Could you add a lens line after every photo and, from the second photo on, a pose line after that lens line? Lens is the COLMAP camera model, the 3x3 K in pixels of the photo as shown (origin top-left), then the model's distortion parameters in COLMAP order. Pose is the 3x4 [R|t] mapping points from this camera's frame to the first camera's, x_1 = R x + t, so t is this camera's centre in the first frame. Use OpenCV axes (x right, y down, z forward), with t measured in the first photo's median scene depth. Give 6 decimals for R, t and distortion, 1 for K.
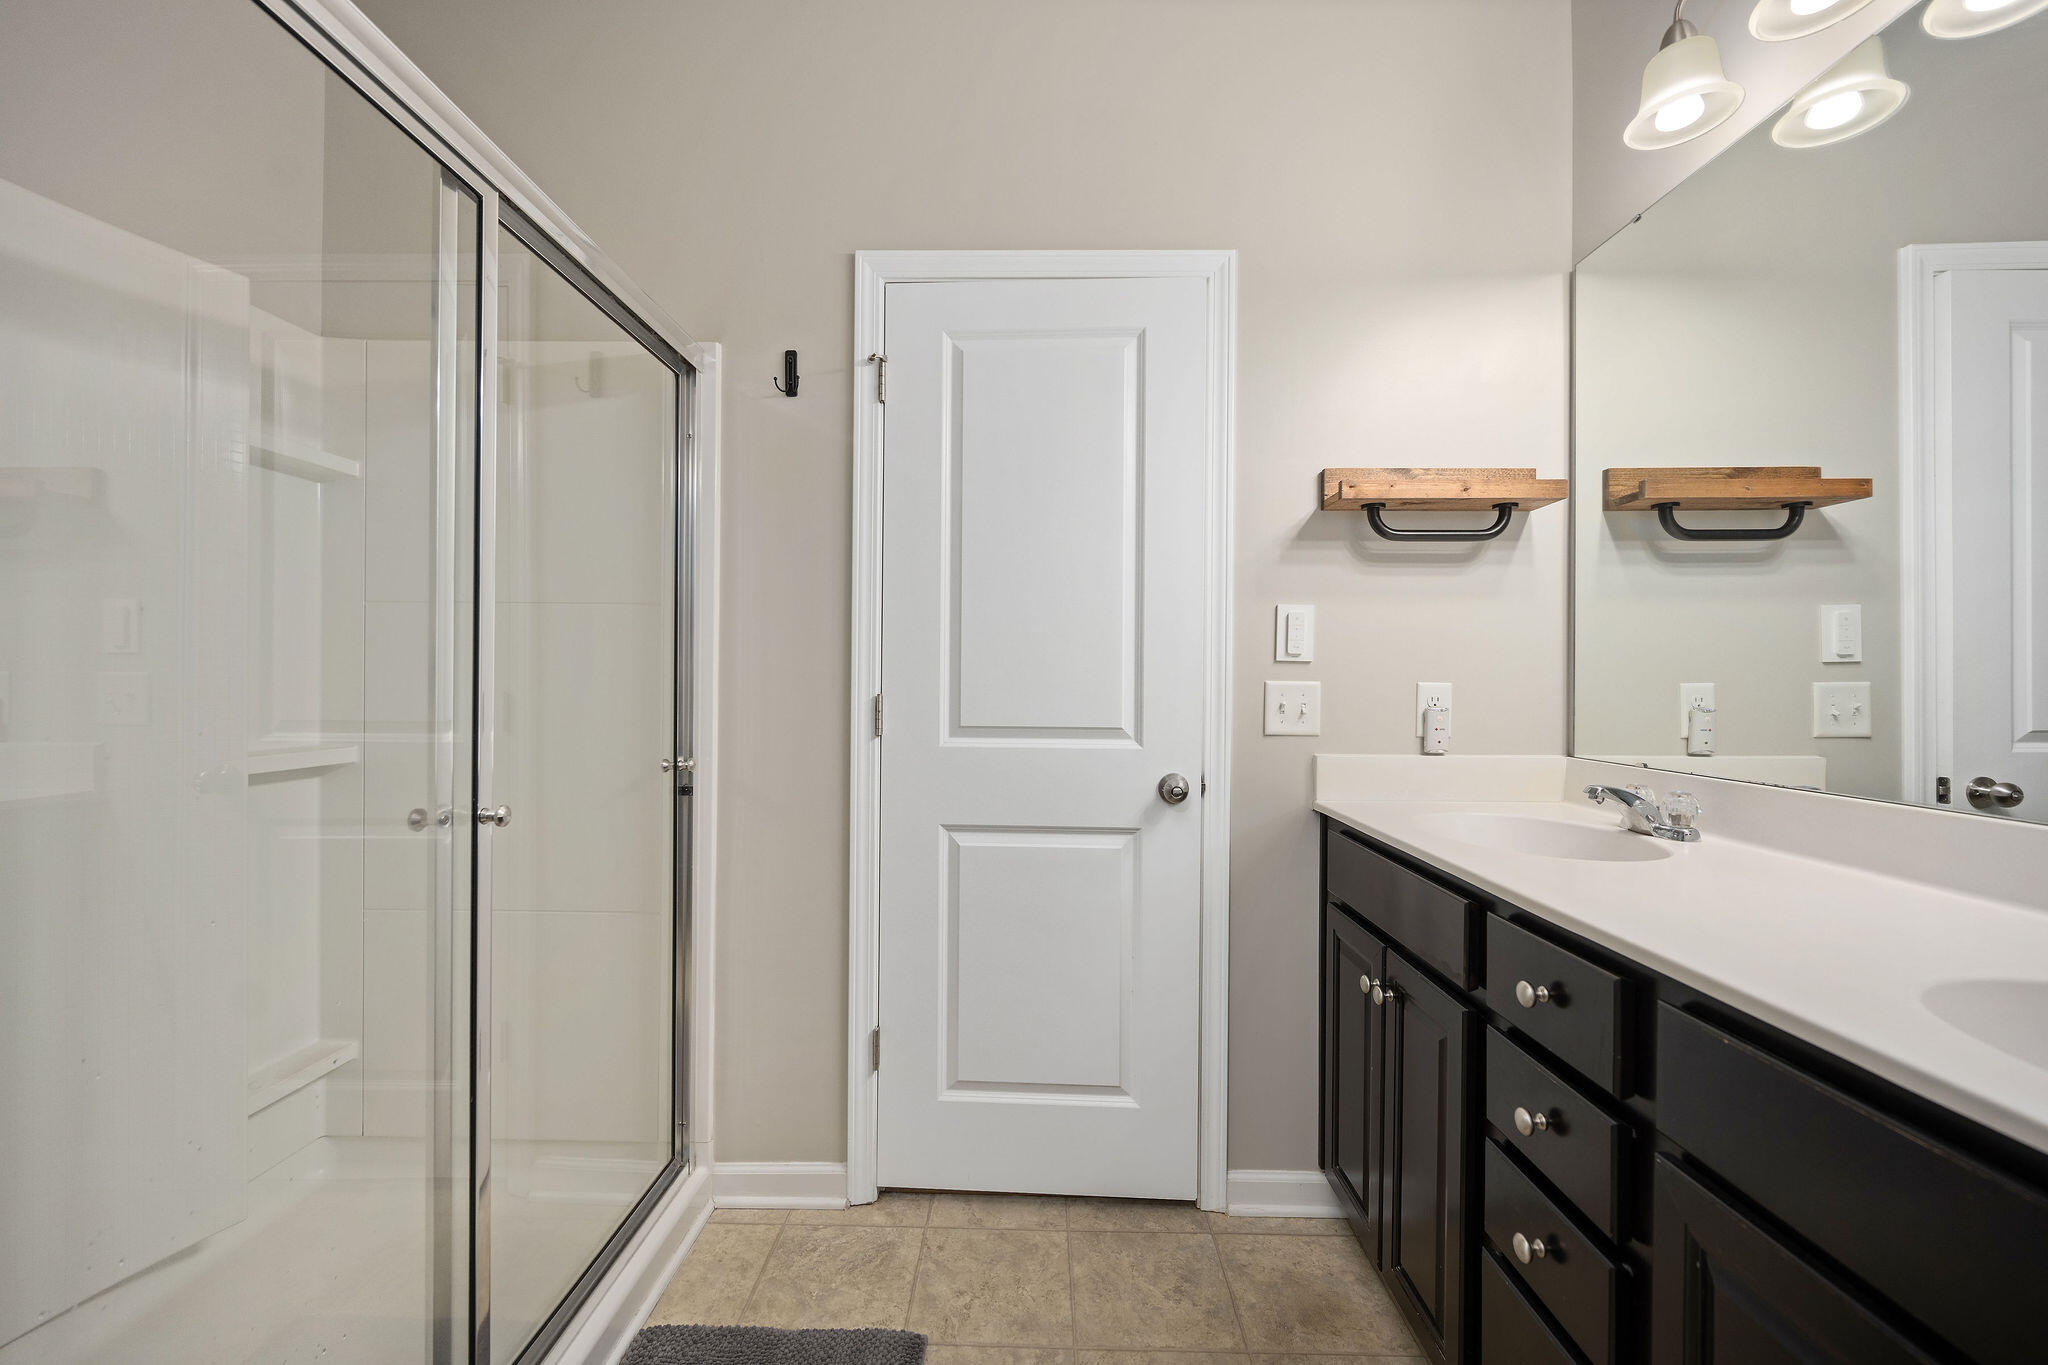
lens RADIAL K [[812.9, 0, 1016.2], [0, 812.9, 679.6], [0, 0, 1]] dist [-0.000579, -0.000137]
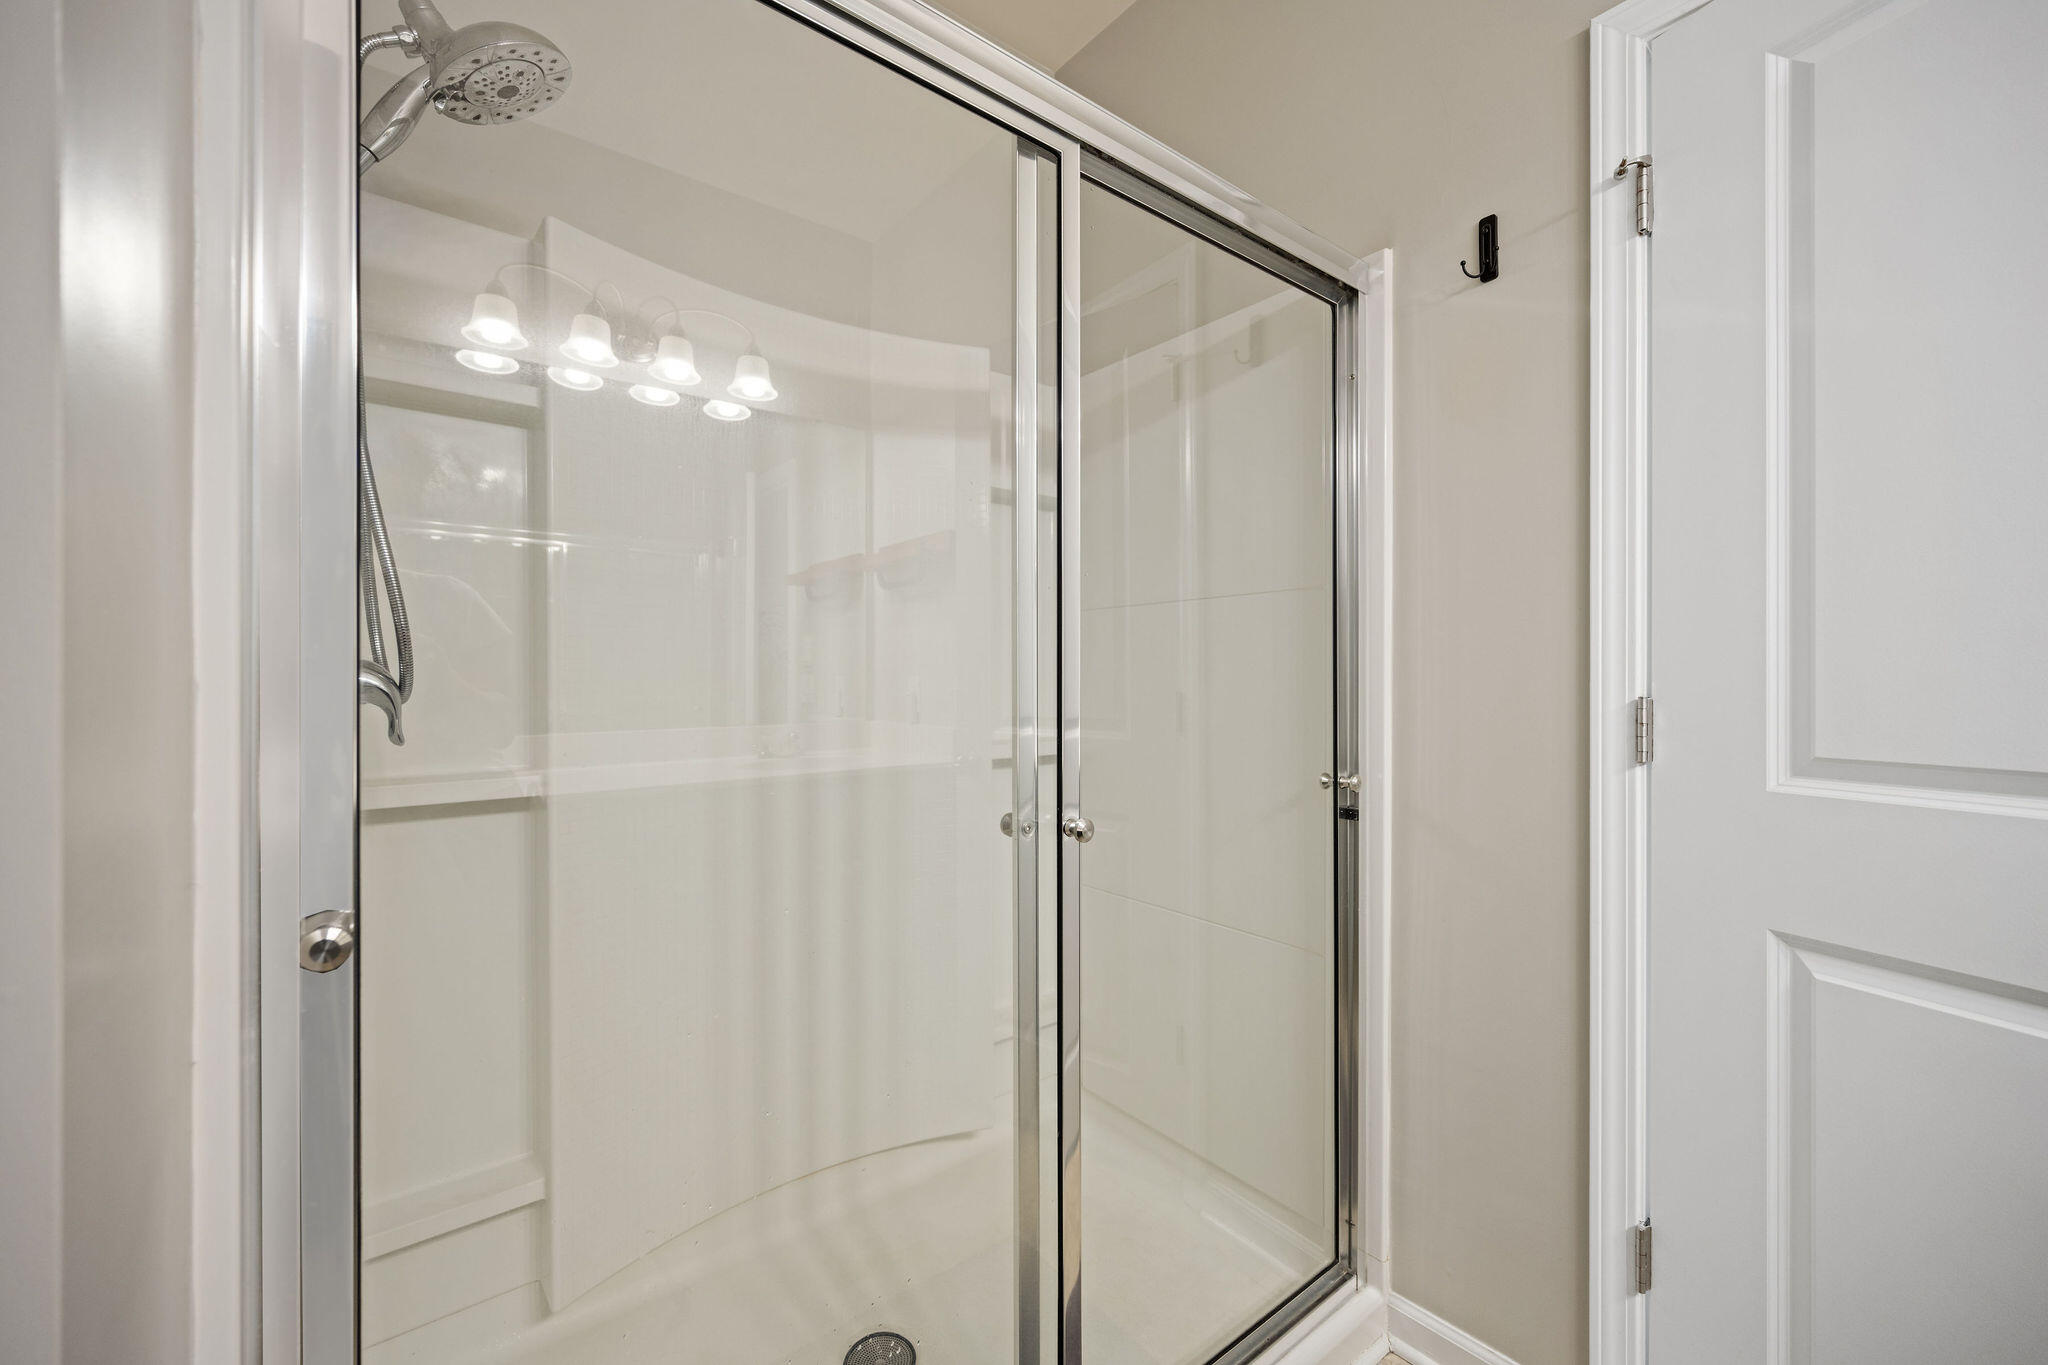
lens RADIAL K [[812.9, 0, 1016.2], [0, 812.9, 679.6], [0, 0, 1]] dist [-0.000579, -0.000137]
pose [[0.634289, -0.007675, -0.773058, 0.012287], [0.009014, 0.999956, -0.002531, 0.002064], [0.773043, -0.005363, 0.634331, 0.266758]]
